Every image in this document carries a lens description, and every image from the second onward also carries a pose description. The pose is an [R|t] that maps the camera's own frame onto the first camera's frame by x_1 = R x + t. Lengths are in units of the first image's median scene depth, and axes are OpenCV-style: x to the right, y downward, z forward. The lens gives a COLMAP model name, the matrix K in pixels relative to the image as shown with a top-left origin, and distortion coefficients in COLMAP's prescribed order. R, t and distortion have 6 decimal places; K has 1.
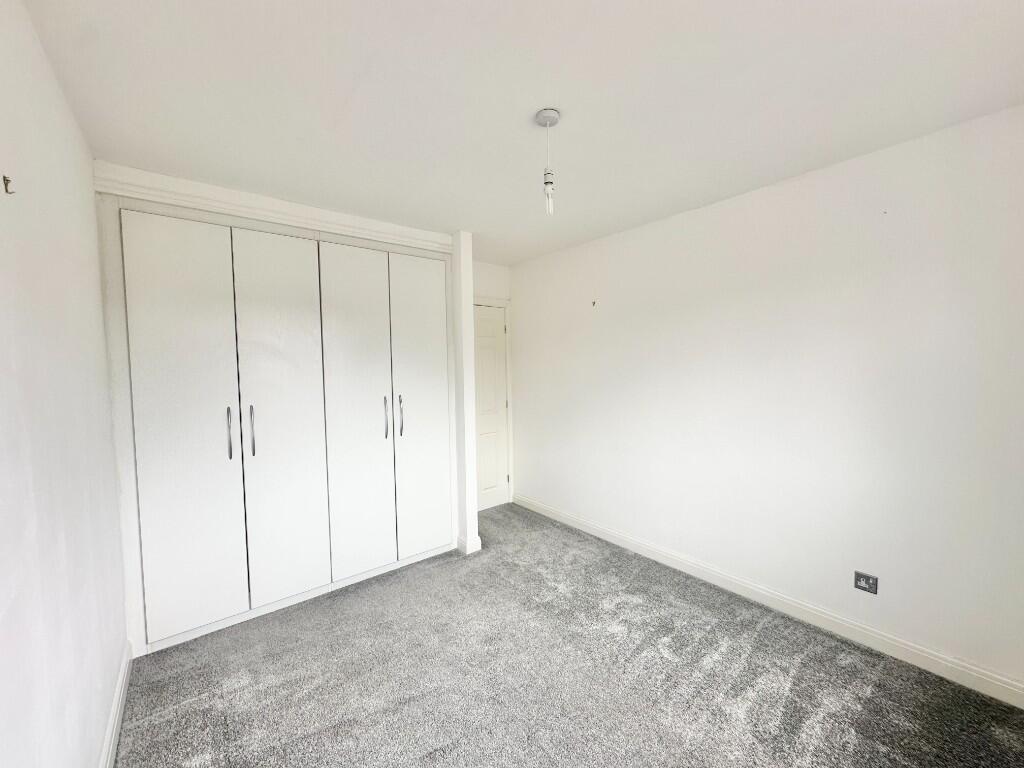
lens RADIAL K [[419.8, 0, 523.9], [0, 419.8, 387.2], [0, 0, 1]] dist [0.001185, -0.000027]
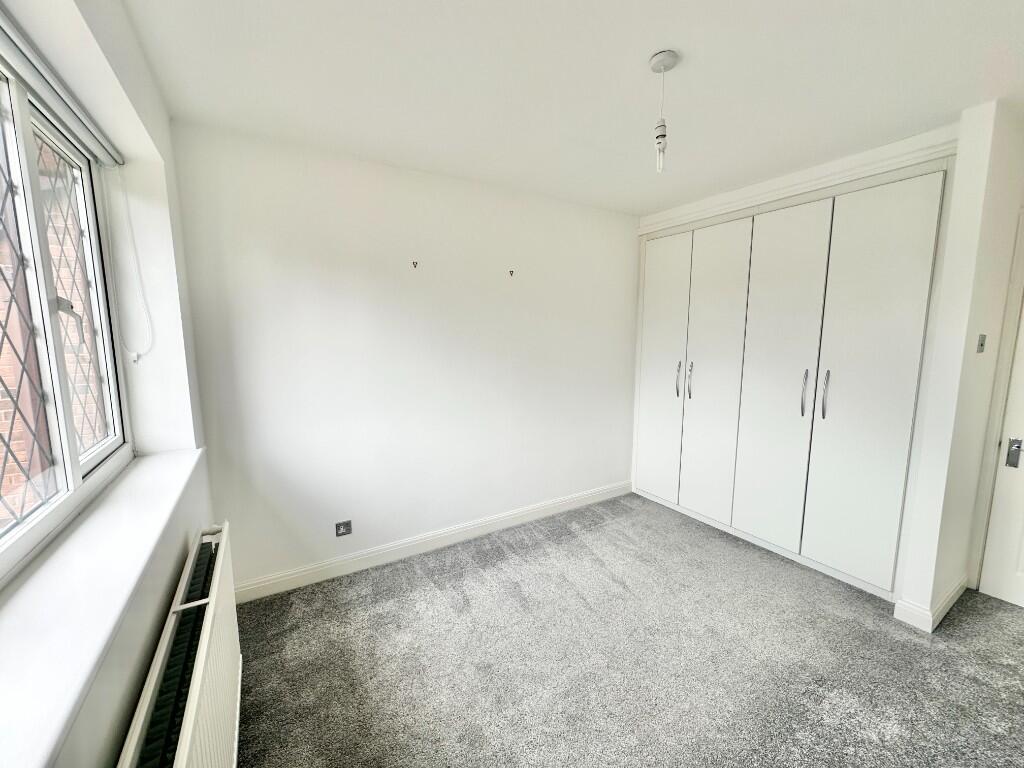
lens RADIAL K [[423.1, 0, 511.2], [0, 423.1, 408.9], [0, 0, 1]] dist [0.000950, 0.000255]
pose [[-0.166693, 0.186125, -0.968283, 0.742931], [-0.060535, 0.978238, 0.198460, -0.042895], [0.984149, 0.091697, -0.151798, 0.593059]]
